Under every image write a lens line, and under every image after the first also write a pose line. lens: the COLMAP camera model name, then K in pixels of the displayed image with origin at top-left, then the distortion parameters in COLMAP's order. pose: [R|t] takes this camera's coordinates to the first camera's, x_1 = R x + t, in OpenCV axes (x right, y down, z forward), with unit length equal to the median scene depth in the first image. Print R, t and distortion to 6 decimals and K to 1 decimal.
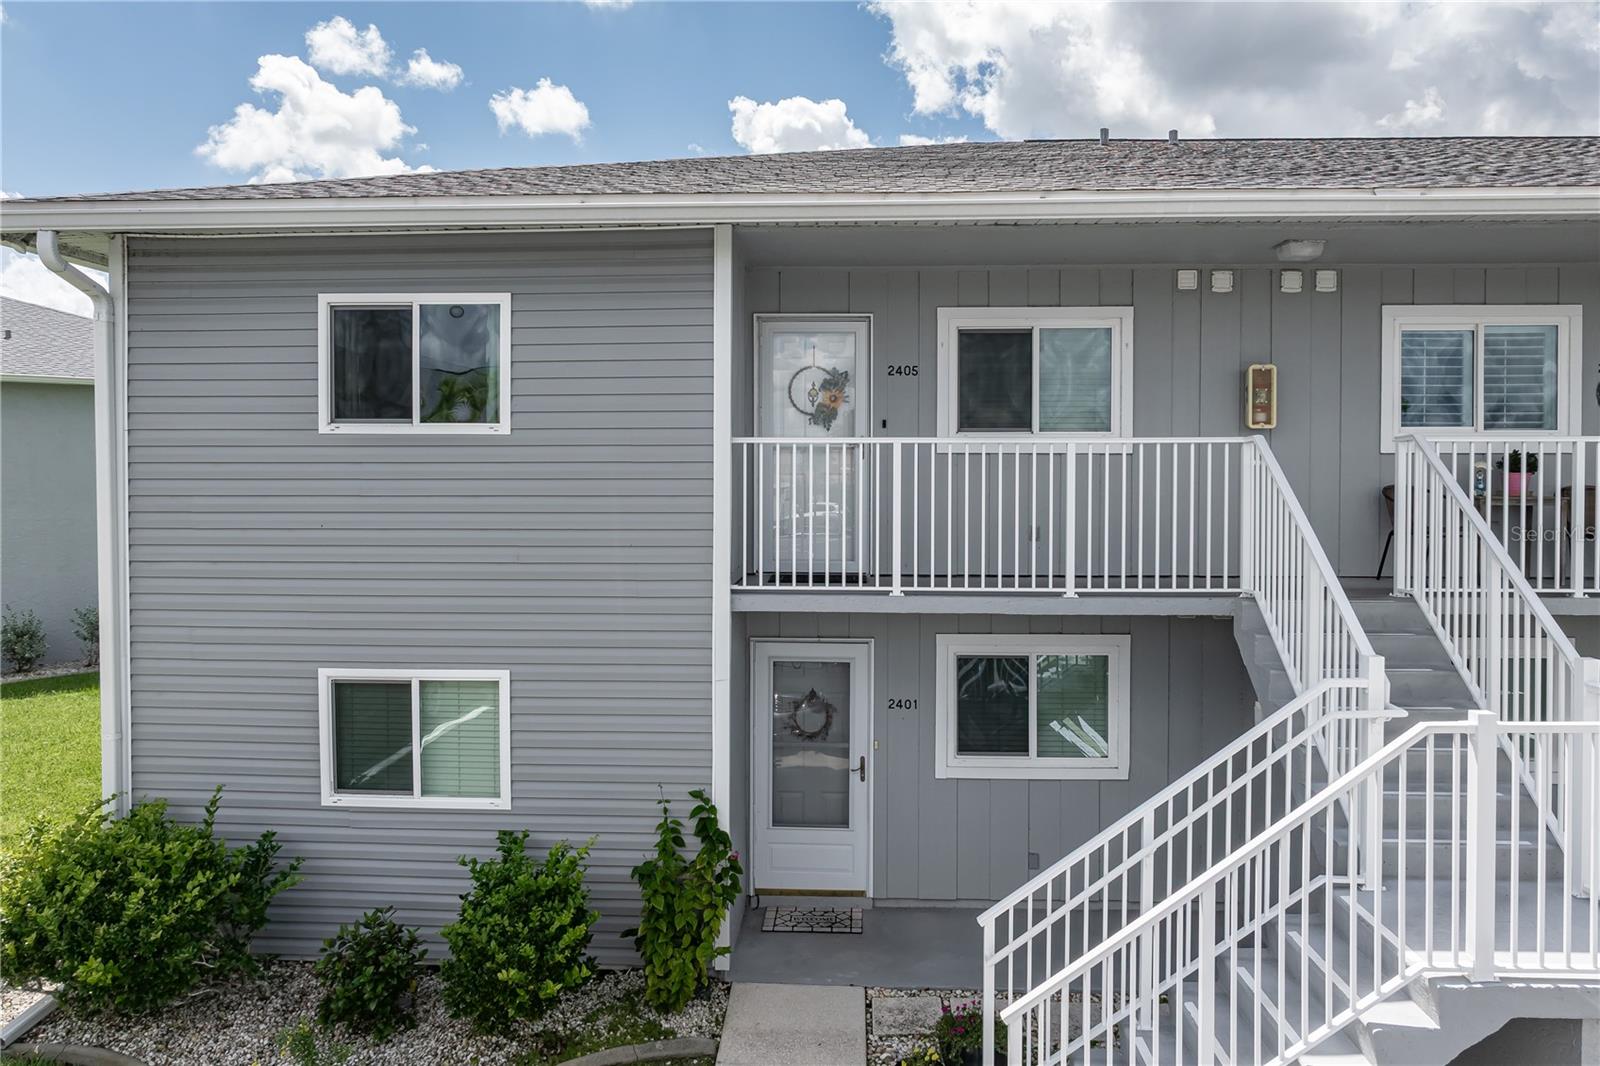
lens RADIAL K [[1122.3, 0, 806.2], [0, 1122.3, 490.0], [0, 0, 1]] dist [-0.043523, 0.028852]
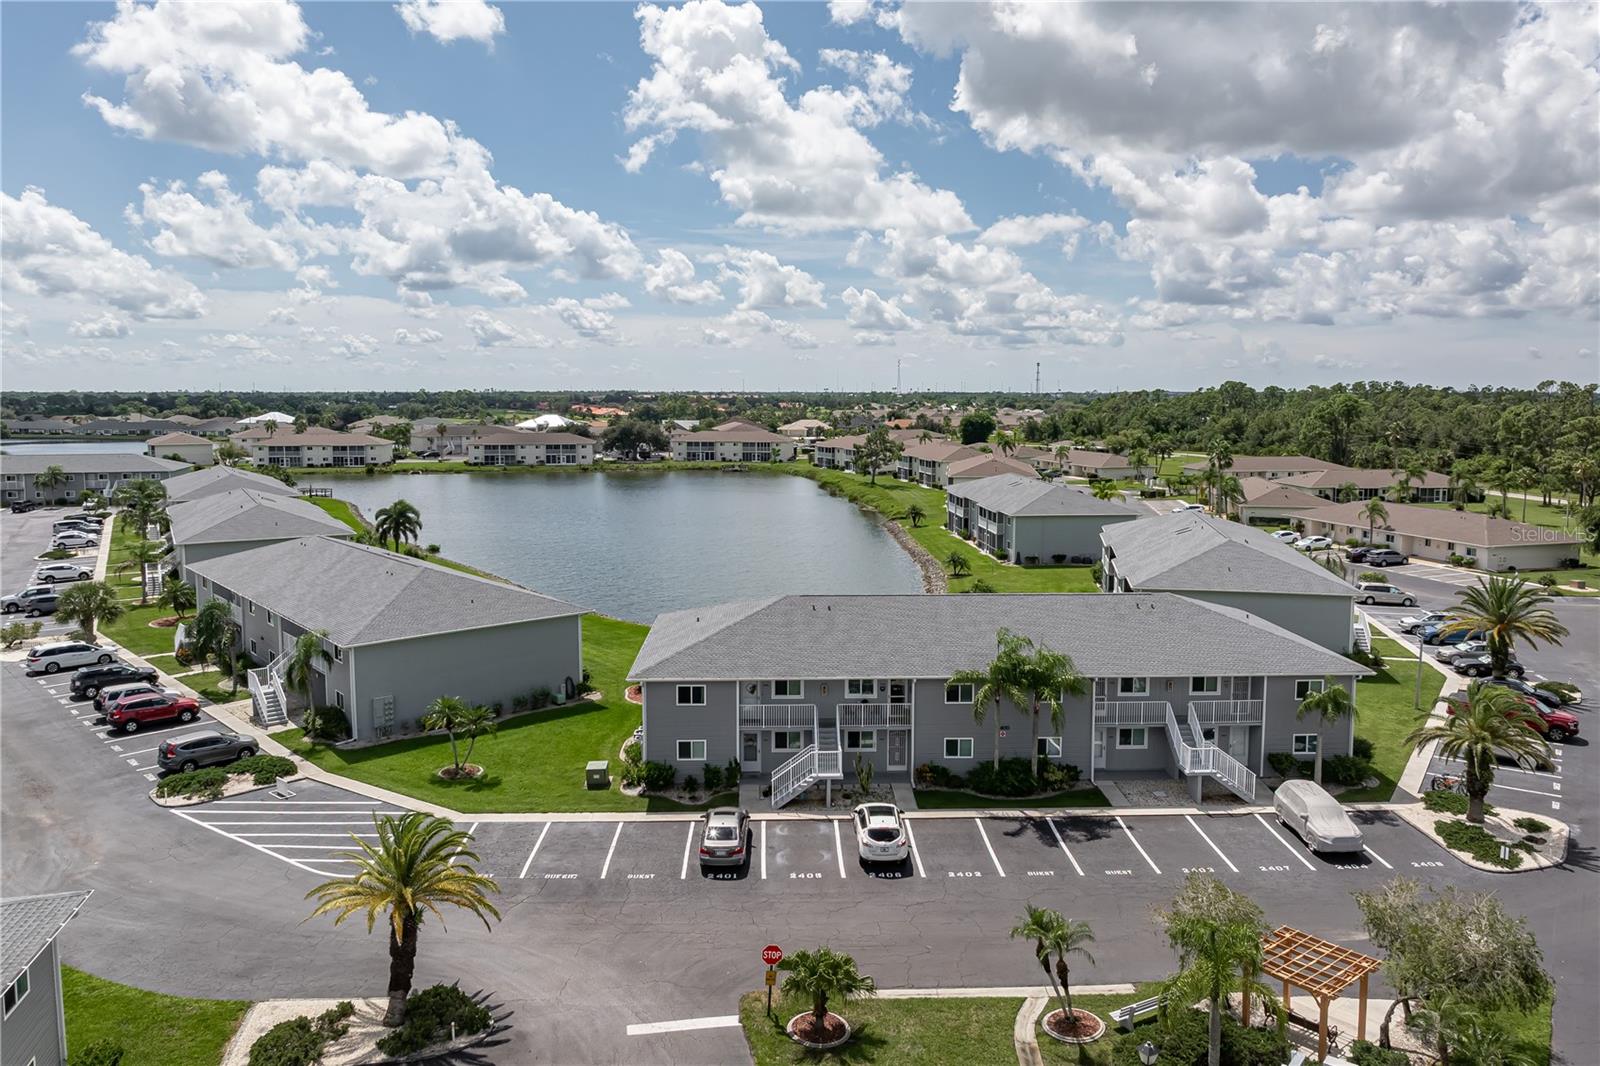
lens RADIAL K [[1122.3, 0, 806.2], [0, 1122.3, 490.0], [0, 0, 1]] dist [-0.043523, 0.028852]
pose [[0.997363, -0.009714, 0.071922, -0.133395], [0.003428, 0.996201, 0.087014, -1.896455], [-0.072494, -0.086538, 0.993607, -5.533104]]
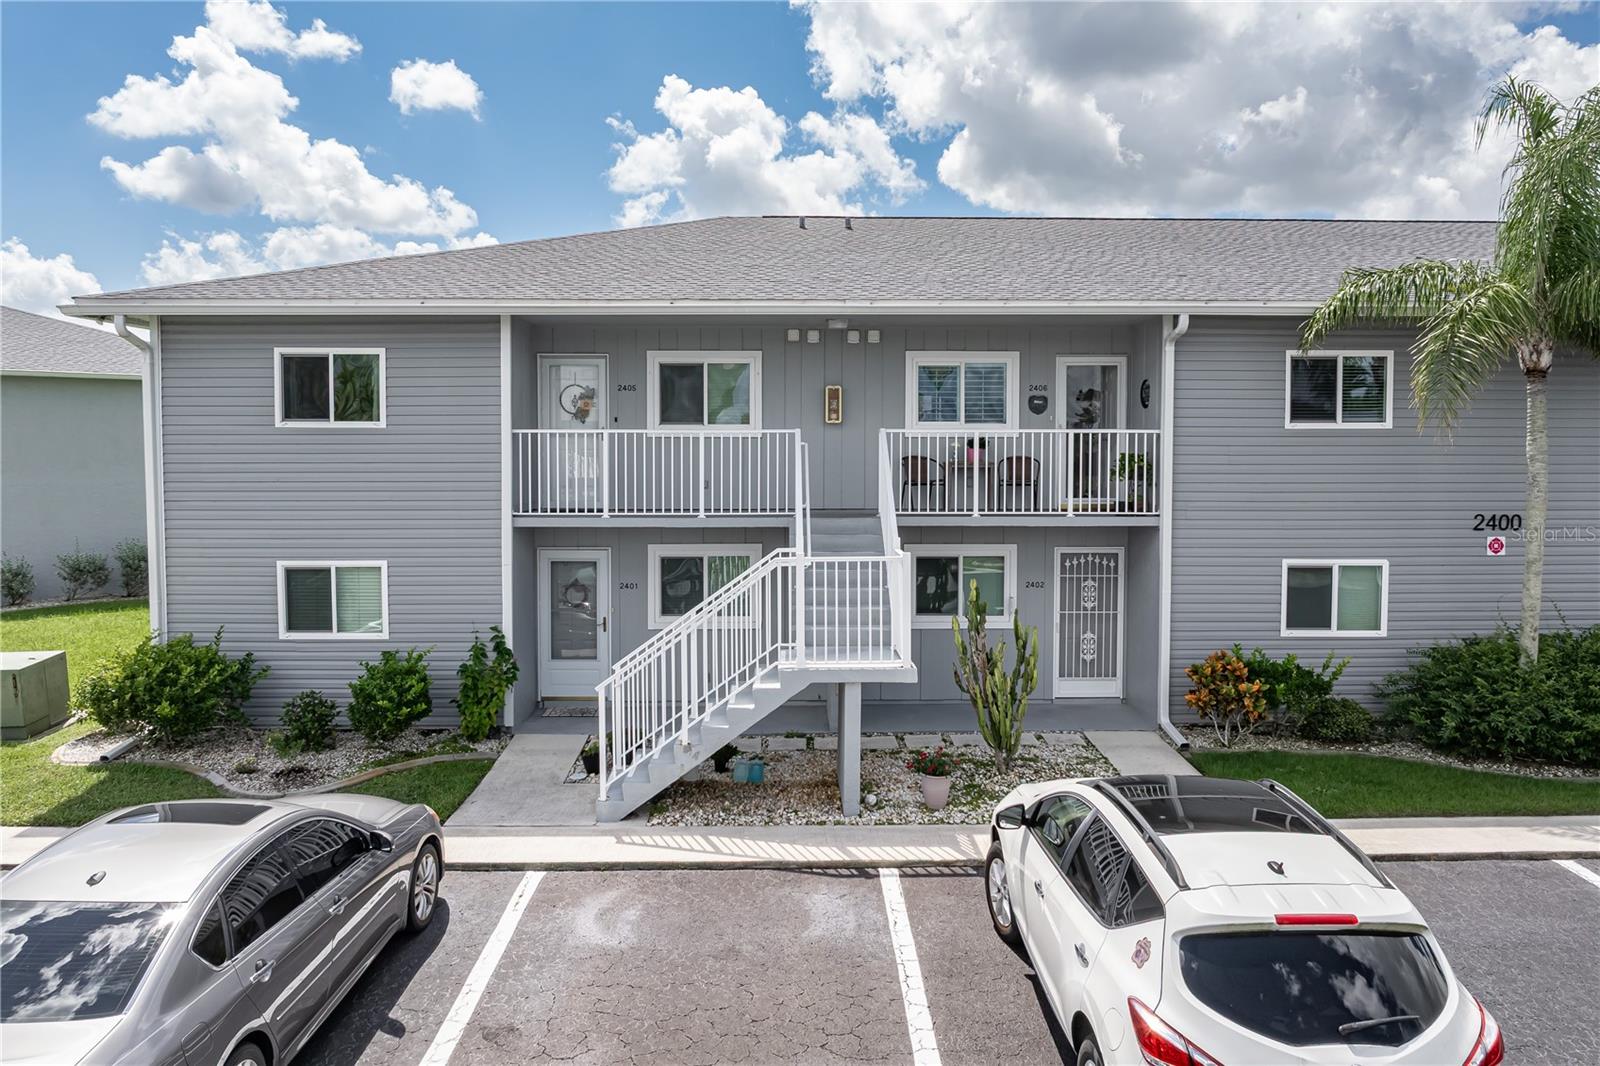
lens RADIAL K [[1100.1, 0, 798.9], [0, 1100.1, 491.0], [0, 0, 1]] dist [-0.031745, -0.001760]
pose [[0.997799, -0.002725, 0.066259, 0.270543], [0.000822, 0.999587, 0.028728, 0.001181], [-0.066310, -0.028611, 0.997389, -0.771427]]
